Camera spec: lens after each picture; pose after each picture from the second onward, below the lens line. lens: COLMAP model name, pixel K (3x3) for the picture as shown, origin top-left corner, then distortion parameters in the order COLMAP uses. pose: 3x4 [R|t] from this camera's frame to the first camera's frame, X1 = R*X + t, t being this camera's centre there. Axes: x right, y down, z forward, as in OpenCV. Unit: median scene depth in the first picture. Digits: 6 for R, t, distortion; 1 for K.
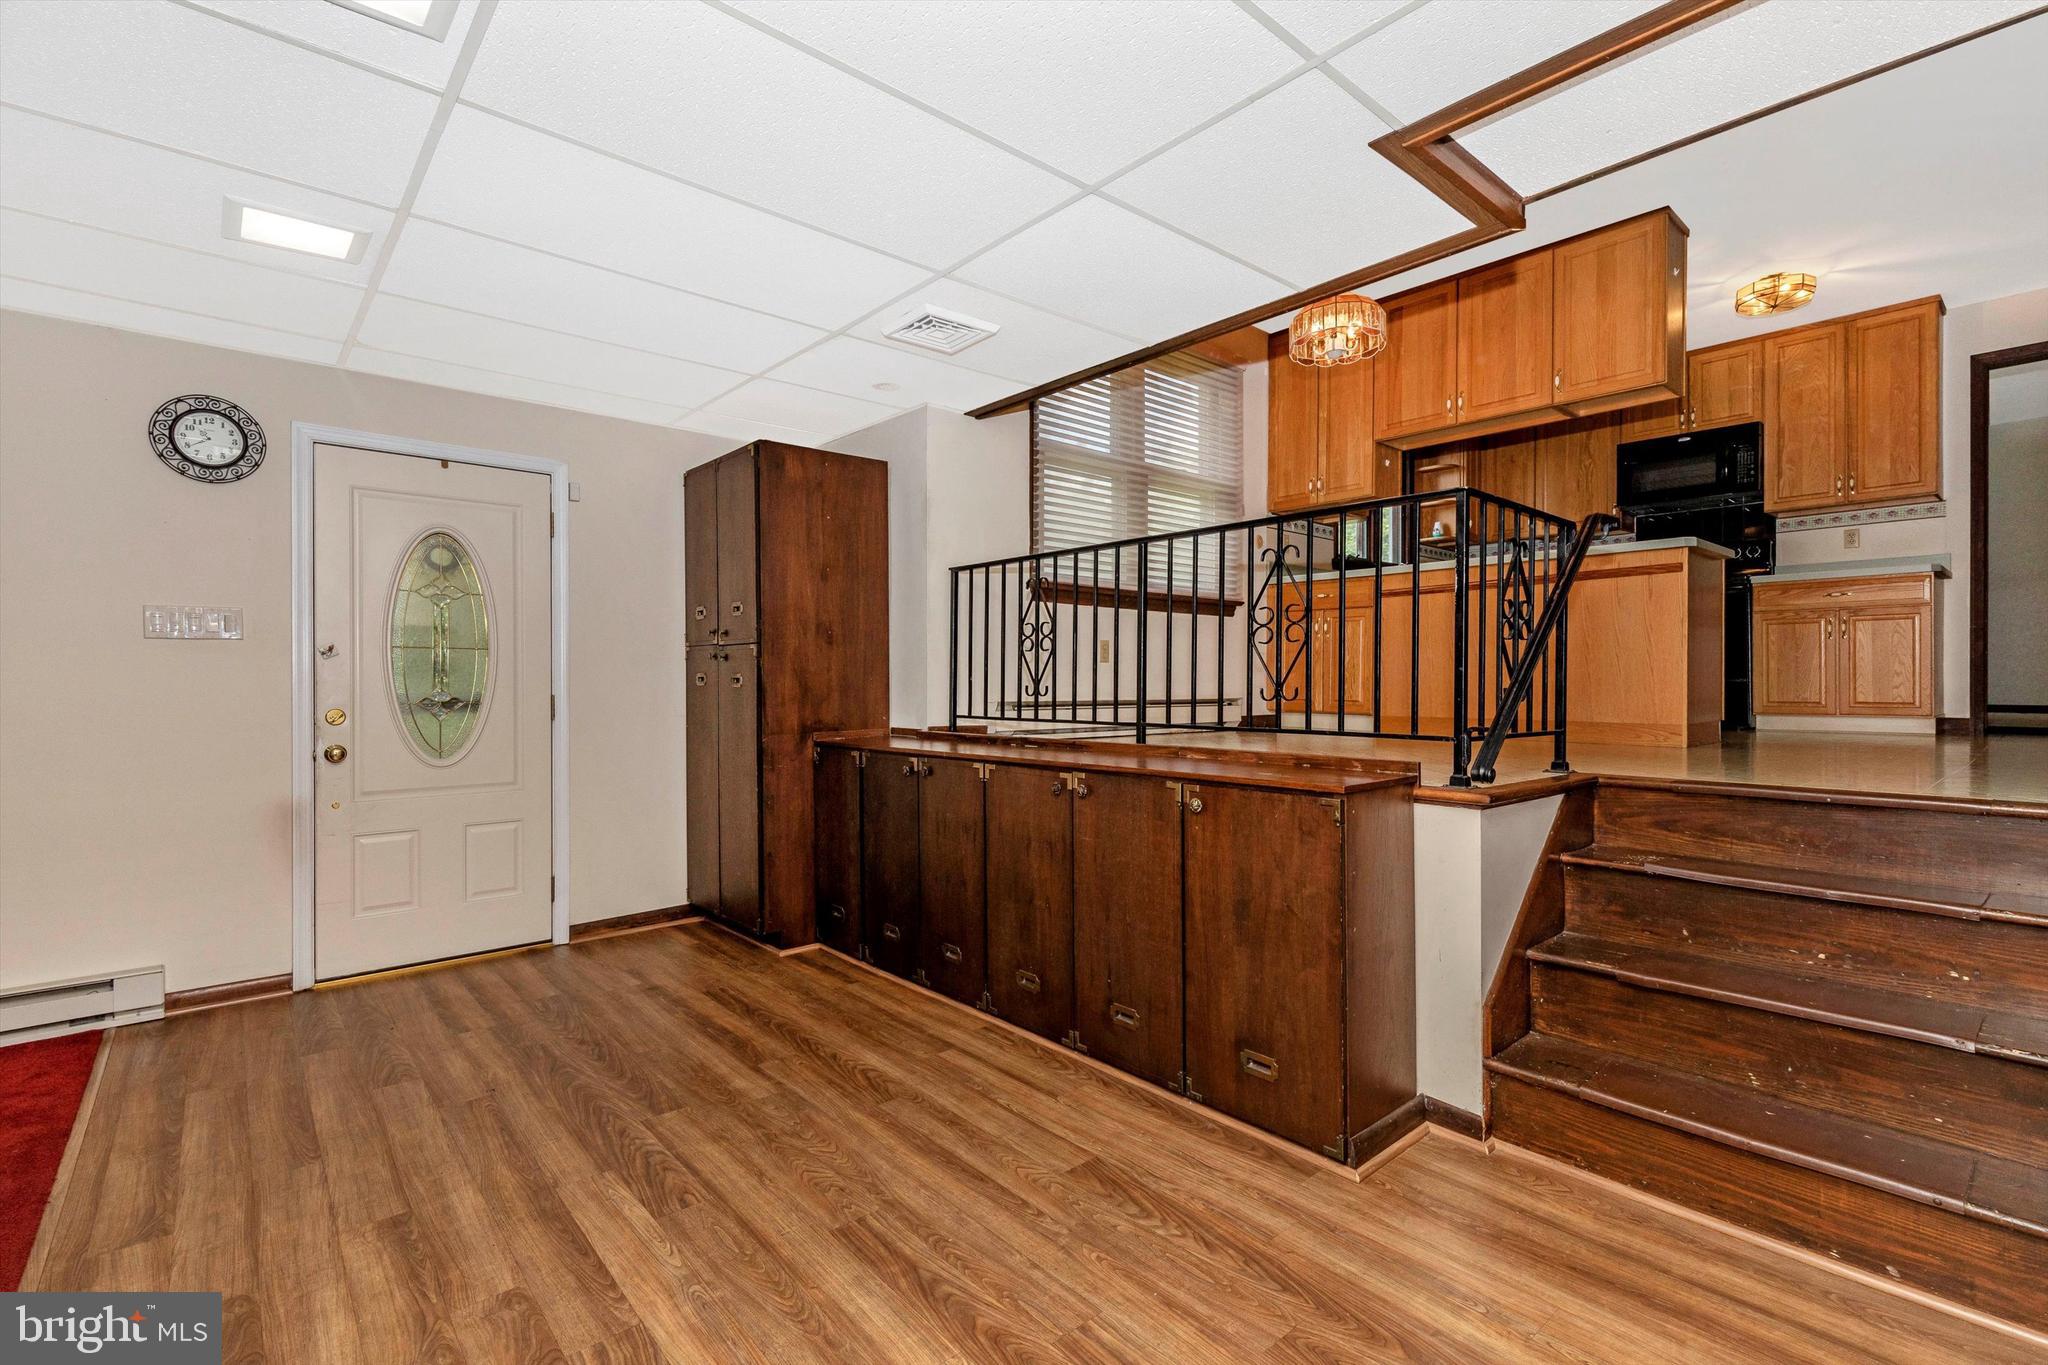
lens RADIAL K [[931.7, 0, 1030.3], [0, 931.7, 679.4], [0, 0, 1]] dist [0.005764, 0.001065]
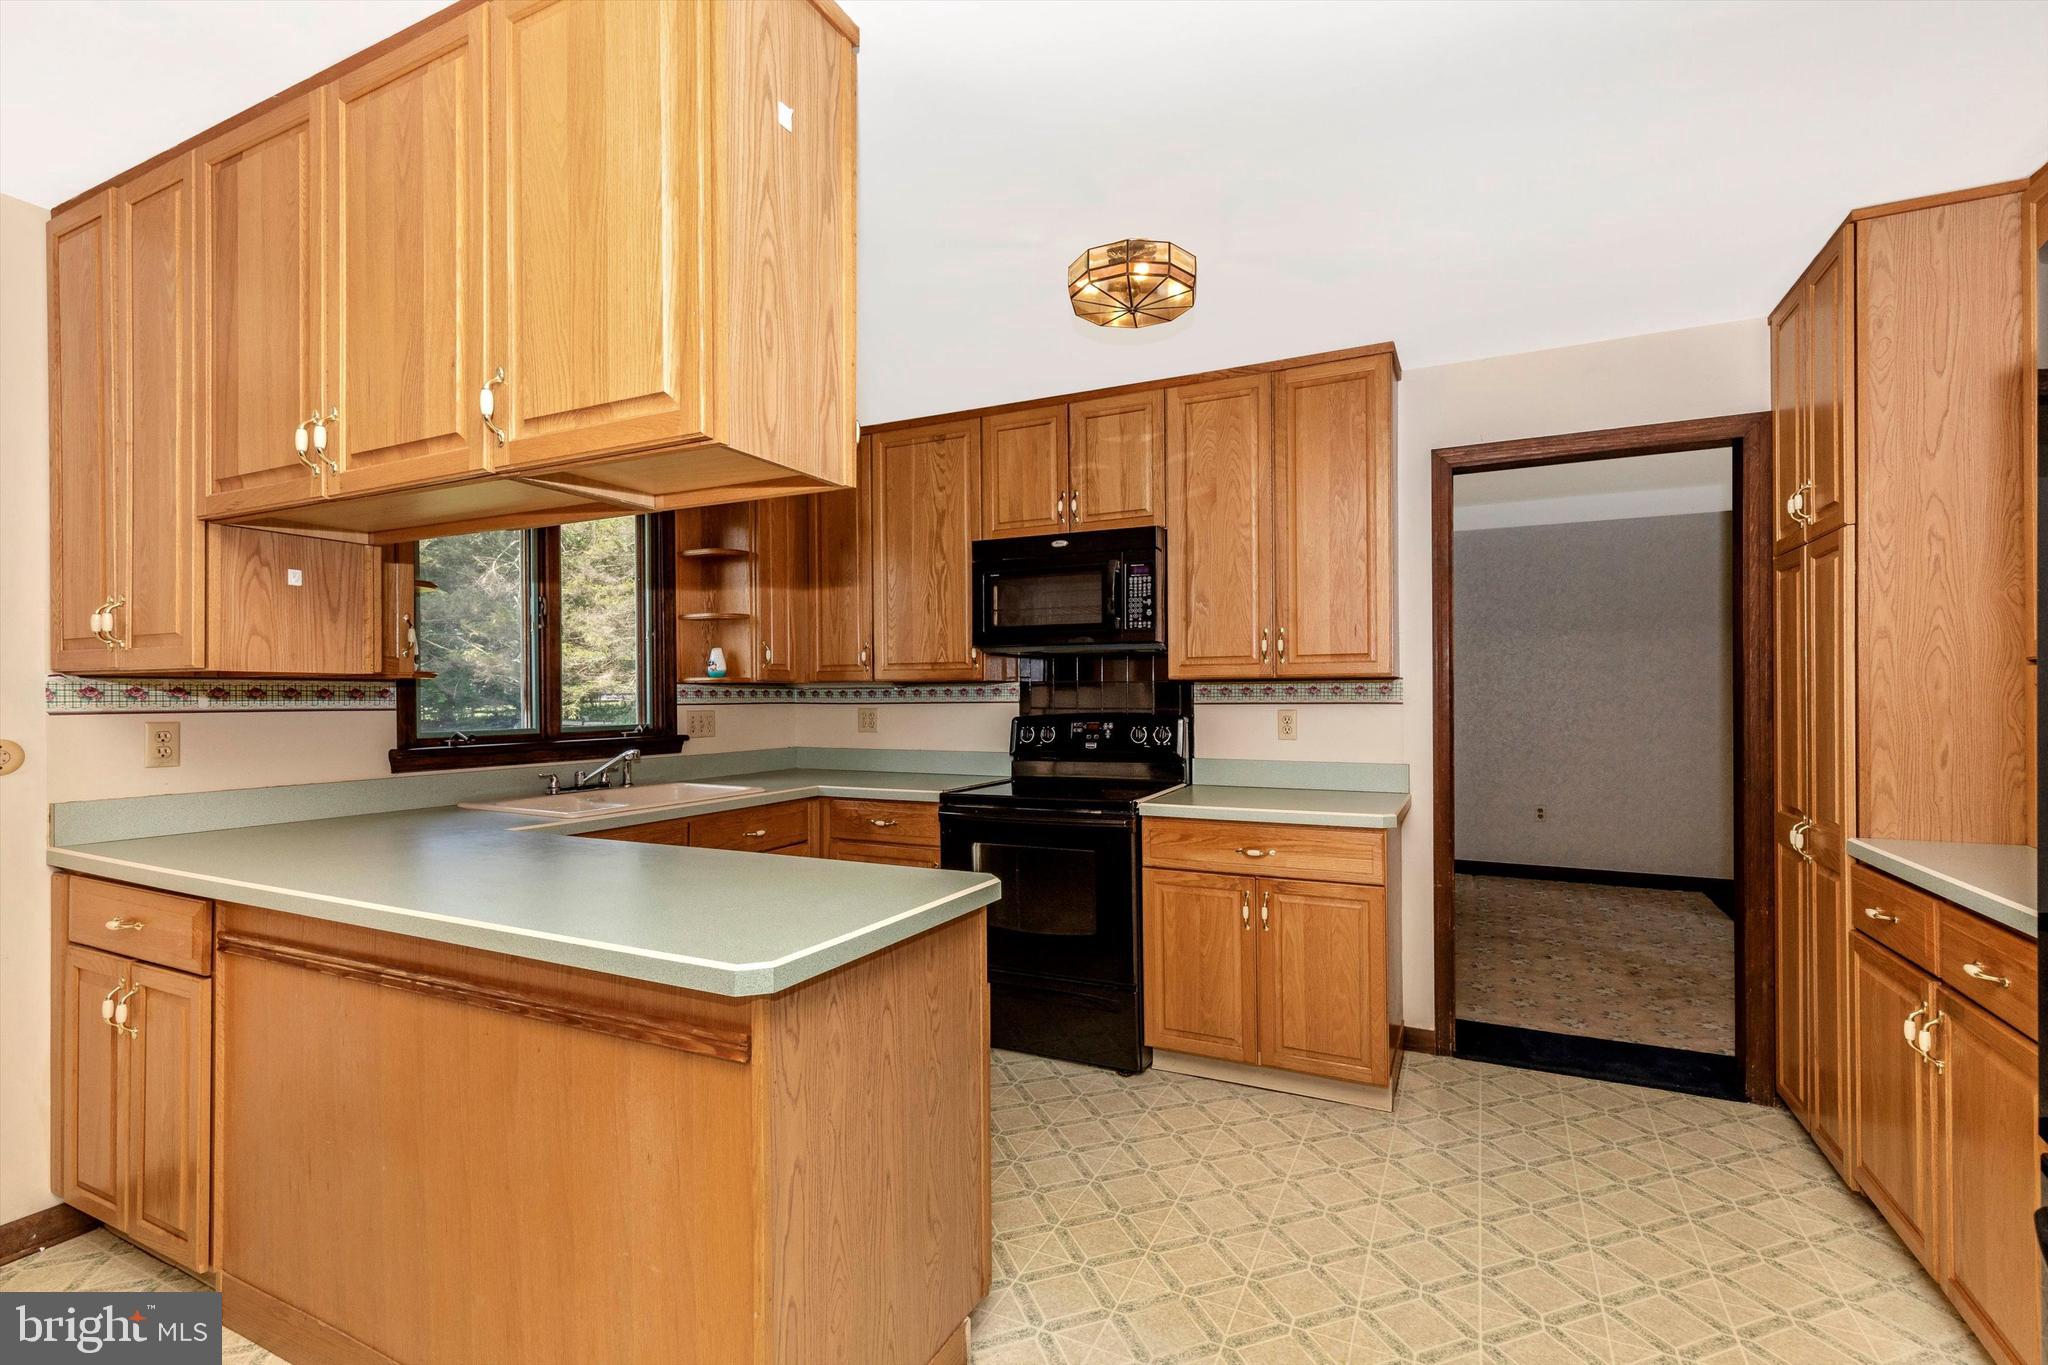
lens RADIAL K [[931.7, 0, 1028.3], [0, 931.7, 692.9], [0, 0, 1]] dist [0.005764, 0.001065]
pose [[0.924407, -0.002997, 0.381397, 0.798611], [0.001957, 0.999993, 0.003115, -0.286894], [-0.381404, -0.002133, 0.924406, 0.816996]]
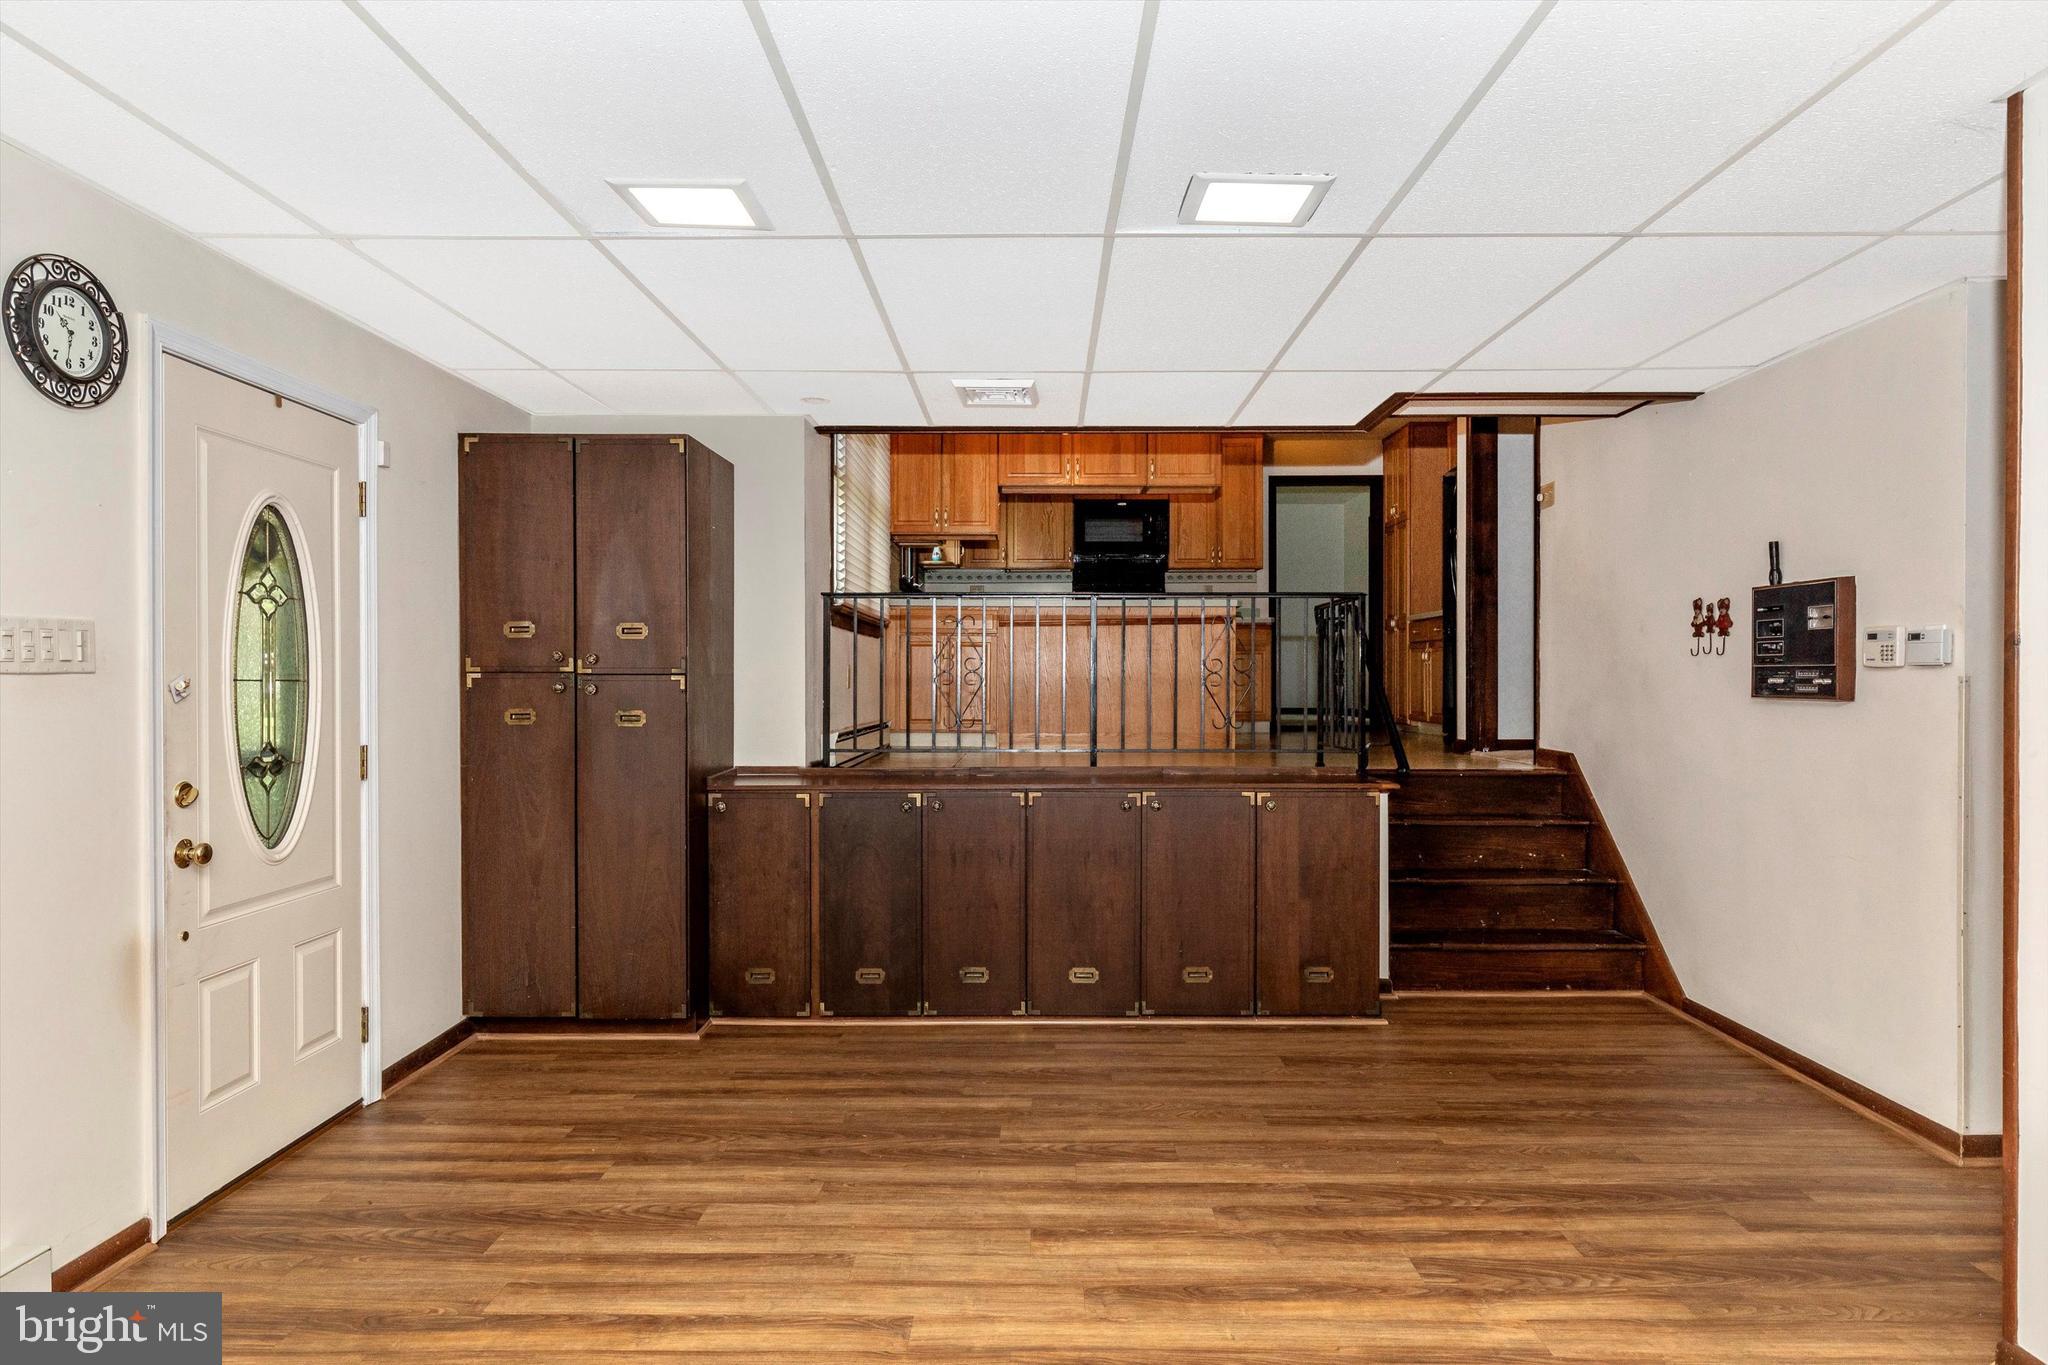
lens RADIAL K [[1197.7, 0, 1025.7], [0, 1197.7, 686.3], [0, 0, 1]] dist [0.004038, 0.001781]
pose [[0.663809, -0.003262, 0.747895, -1.016915], [-0.004436, 0.999956, 0.008298, -0.043672], [-0.747889, -0.008826, 0.663765, 0.051697]]
